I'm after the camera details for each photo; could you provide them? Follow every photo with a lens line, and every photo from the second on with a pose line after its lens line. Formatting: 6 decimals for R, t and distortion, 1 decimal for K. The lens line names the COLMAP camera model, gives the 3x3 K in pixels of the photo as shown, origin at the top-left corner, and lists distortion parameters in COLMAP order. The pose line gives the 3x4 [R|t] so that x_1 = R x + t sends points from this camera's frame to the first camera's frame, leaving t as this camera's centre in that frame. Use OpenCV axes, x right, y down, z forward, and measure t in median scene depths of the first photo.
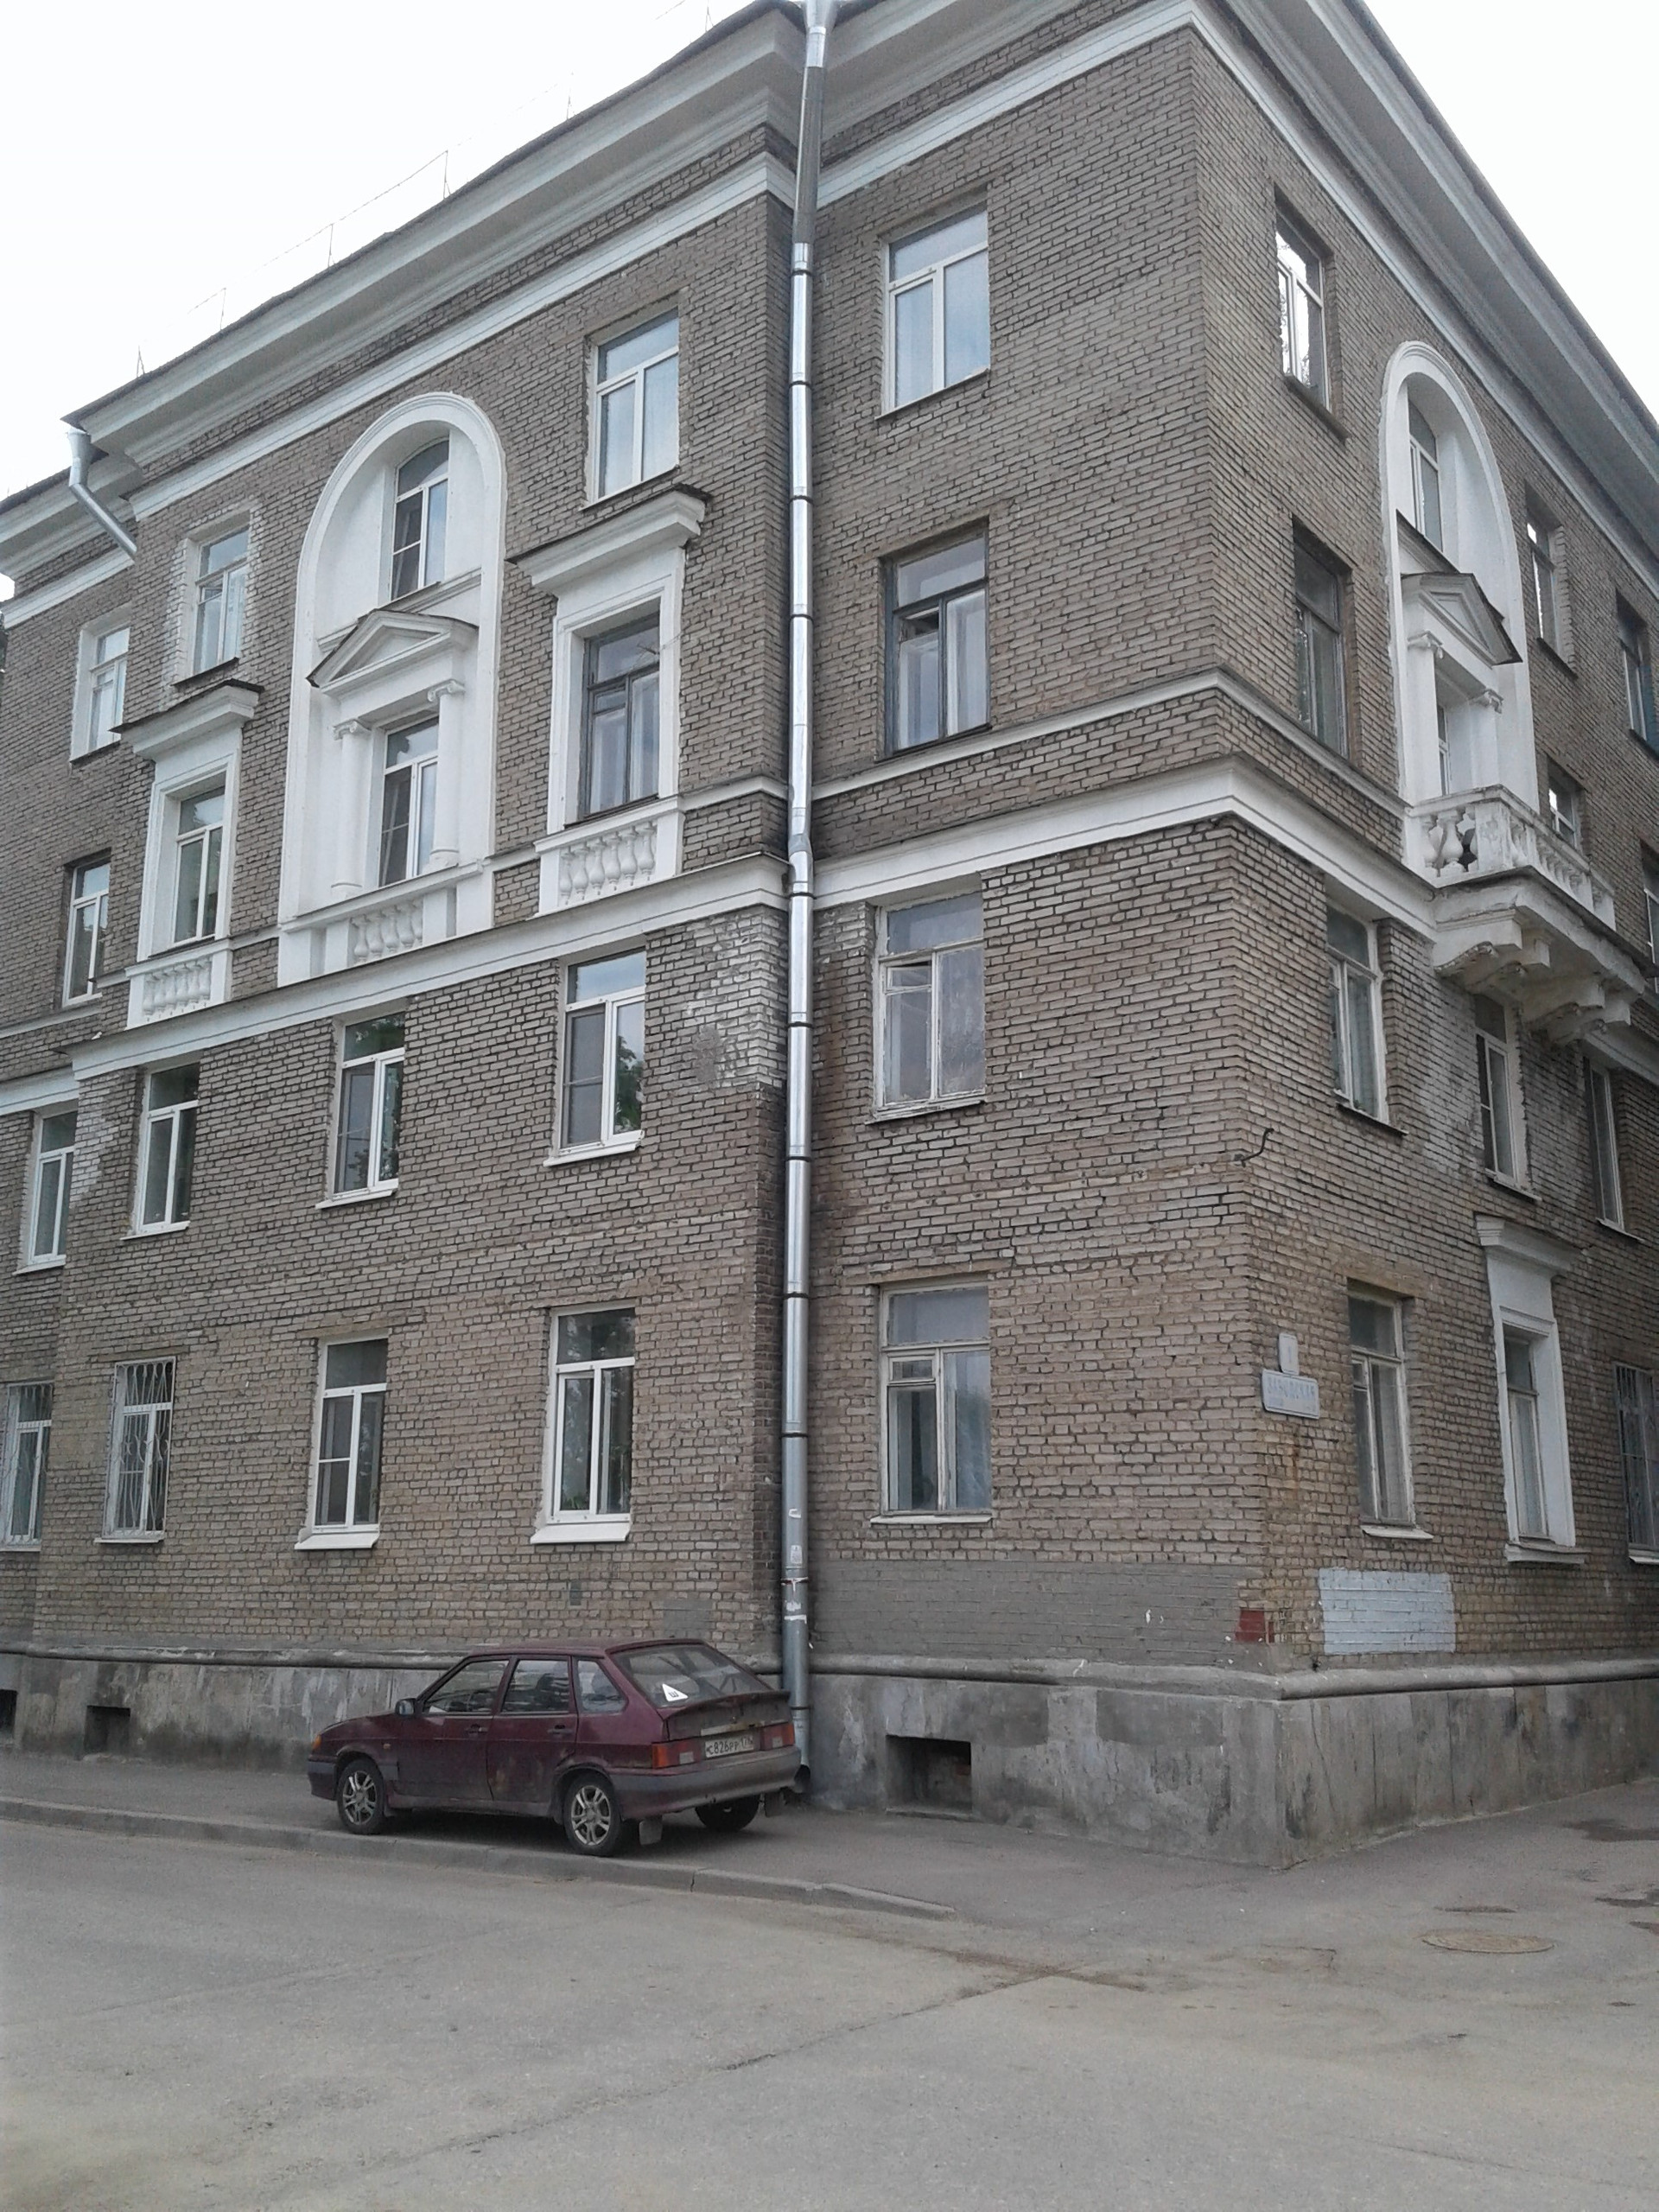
lens RADIAL K [[2027.8, 0, 862.5], [0, 2027.8, 1095.7], [0, 0, 1]] dist [0.127432, -0.236423]
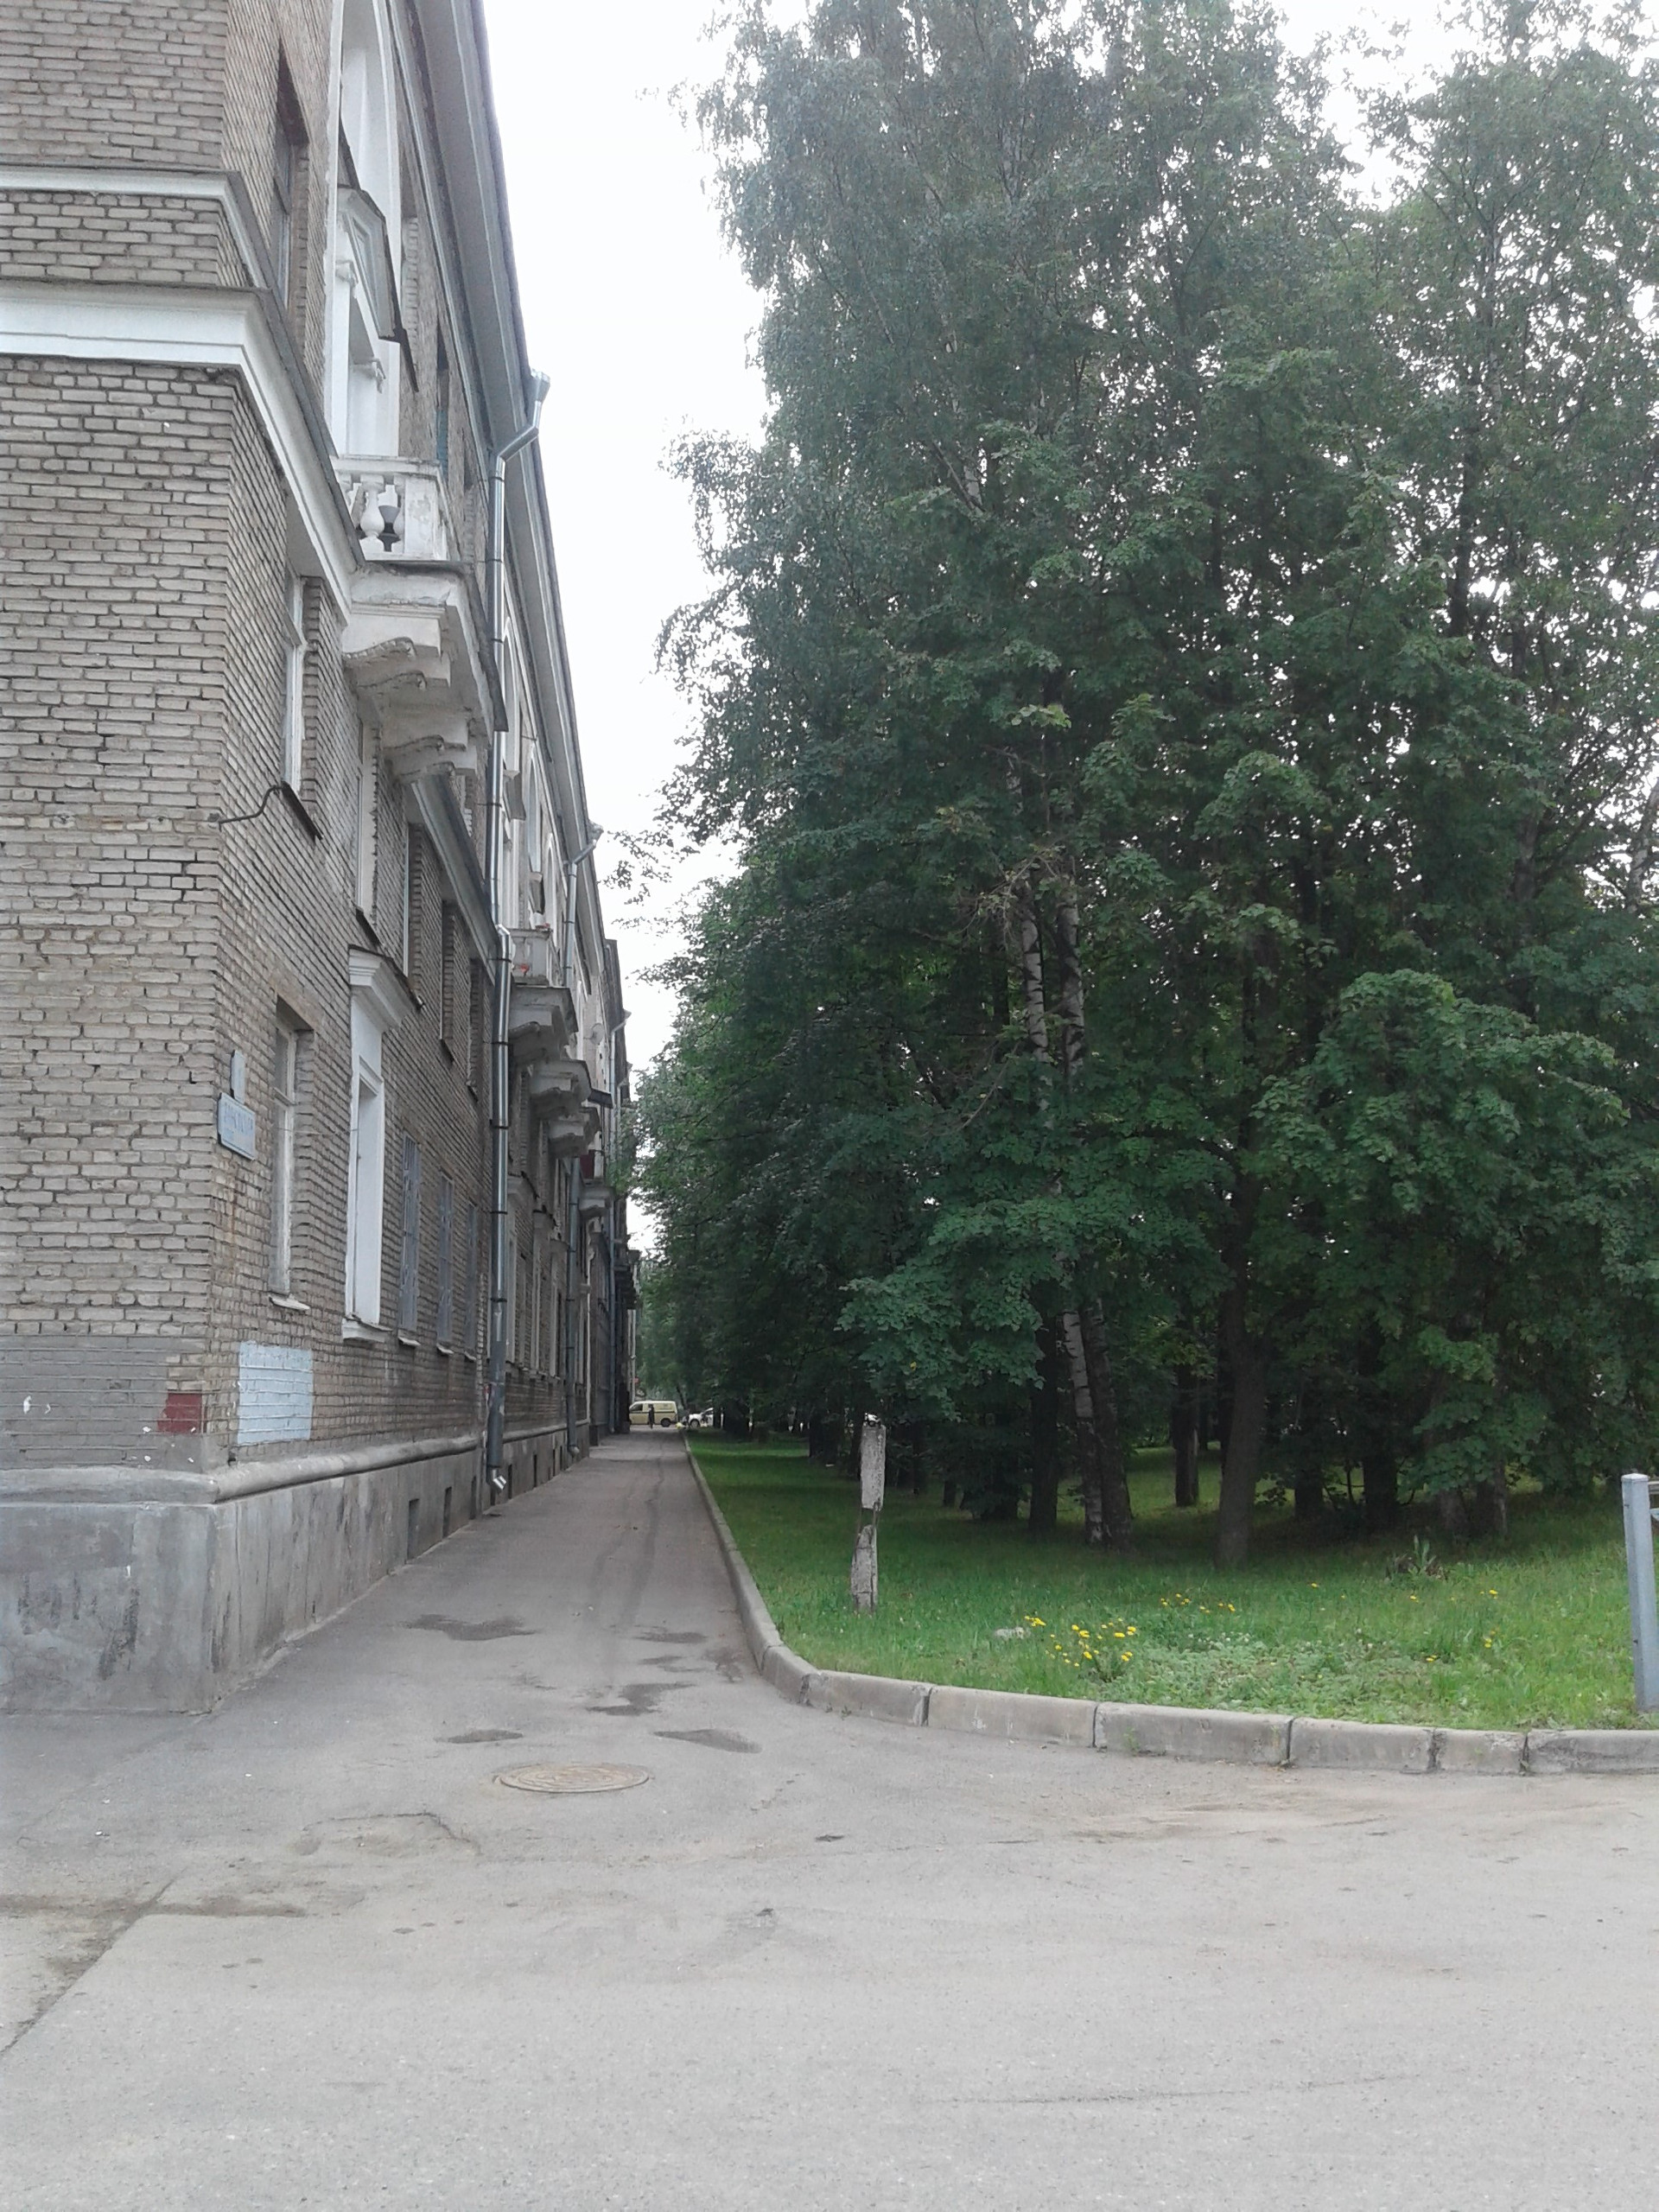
lens RADIAL K [[2027.8, 0, 862.5], [0, 2027.8, 1095.7], [0, 0, 1]] dist [0.127432, -0.236423]
pose [[0.735552, 0.086998, 0.671859, -0.142528], [-0.149406, 0.988134, 0.035618, 0.068192], [-0.660788, -0.126579, 0.739822, 0.248525]]
